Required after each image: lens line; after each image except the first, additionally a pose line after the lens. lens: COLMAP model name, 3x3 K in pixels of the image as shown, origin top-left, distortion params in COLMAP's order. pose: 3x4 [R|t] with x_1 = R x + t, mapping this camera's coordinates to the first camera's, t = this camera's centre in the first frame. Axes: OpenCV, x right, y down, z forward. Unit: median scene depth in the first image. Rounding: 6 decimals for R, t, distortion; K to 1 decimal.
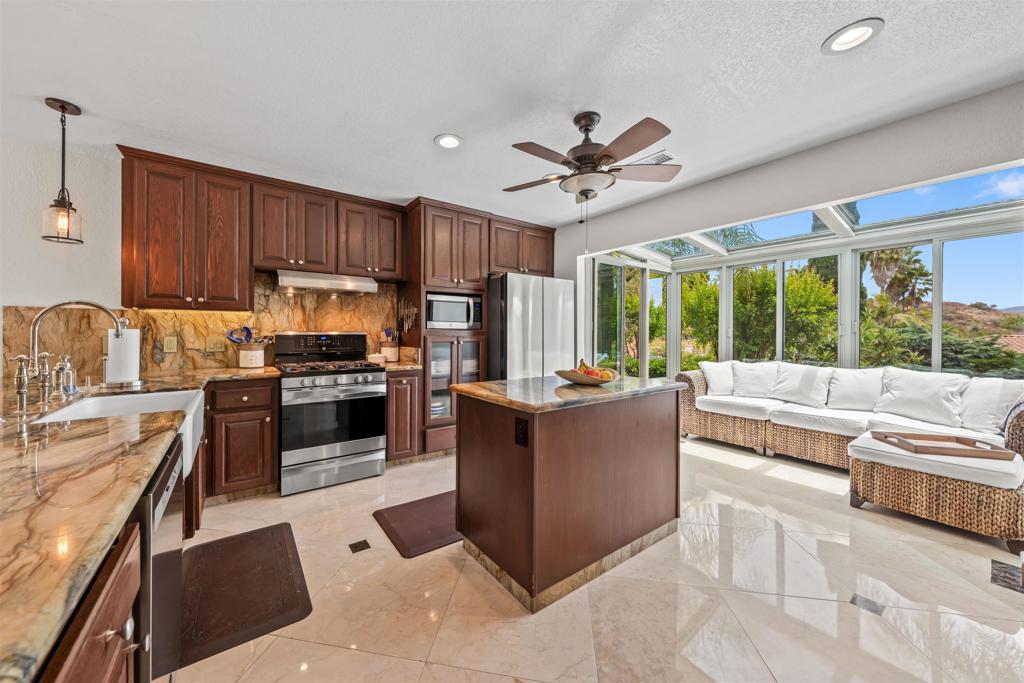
lens RADIAL K [[367.9, 0, 492.8], [0, 367.9, 332.8], [0, 0, 1]] dist [0.000949, 0.000067]
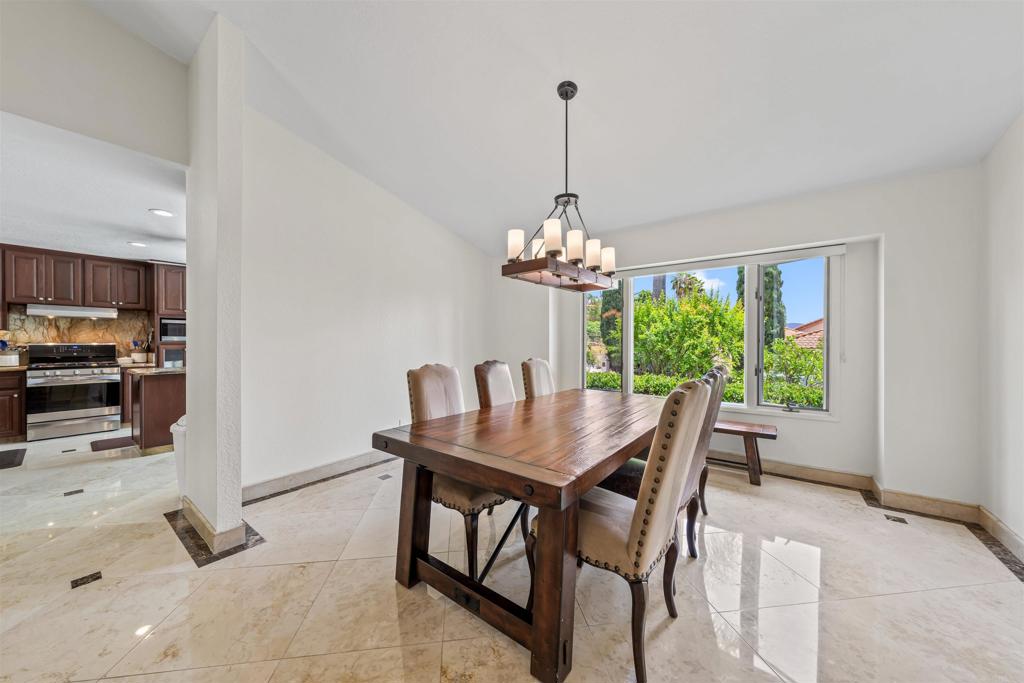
lens RADIAL K [[353.8, 0, 510.9], [0, 353.8, 343.4], [0, 0, 1]] dist [0.000085, 0.000059]
pose [[0.953993, -0.003697, 0.299807, 0.928100], [0.003185, 0.999993, 0.002196, 0.001432], [-0.299813, -0.001140, 0.953997, -1.063547]]
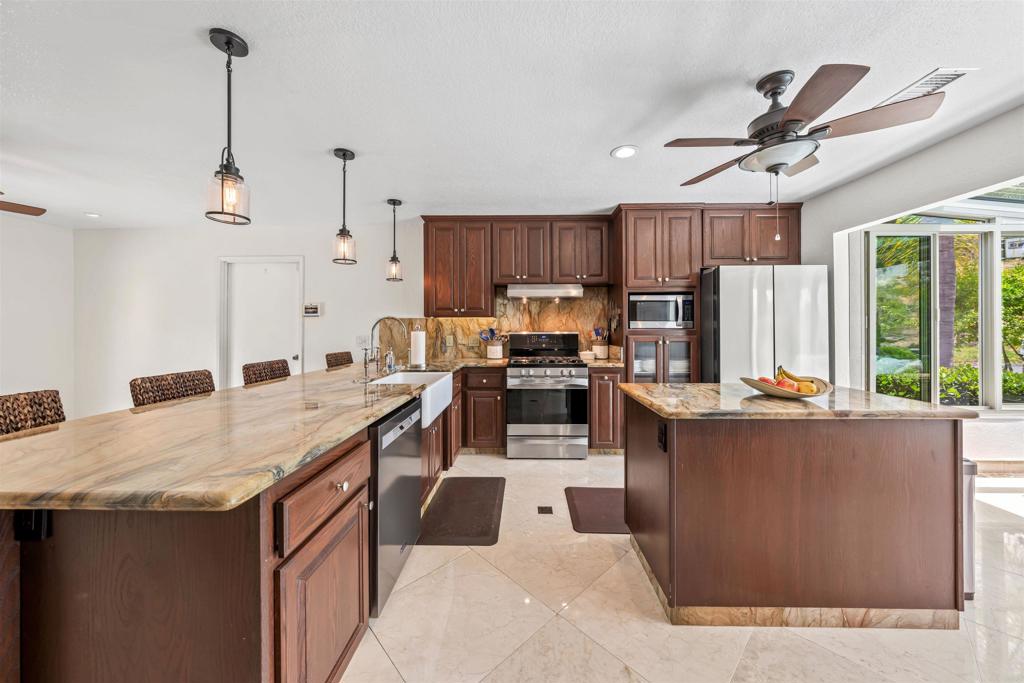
lens RADIAL K [[355.5, 0, 513.9], [0, 355.5, 328.1], [0, 0, 1]] dist [-0.000559, -0.000064]
pose [[0.805700, -0.006842, -0.592285, 0.173028], [0.004651, 0.999976, -0.005224, -0.009869], [0.592306, 0.001454, 0.805712, -0.003997]]
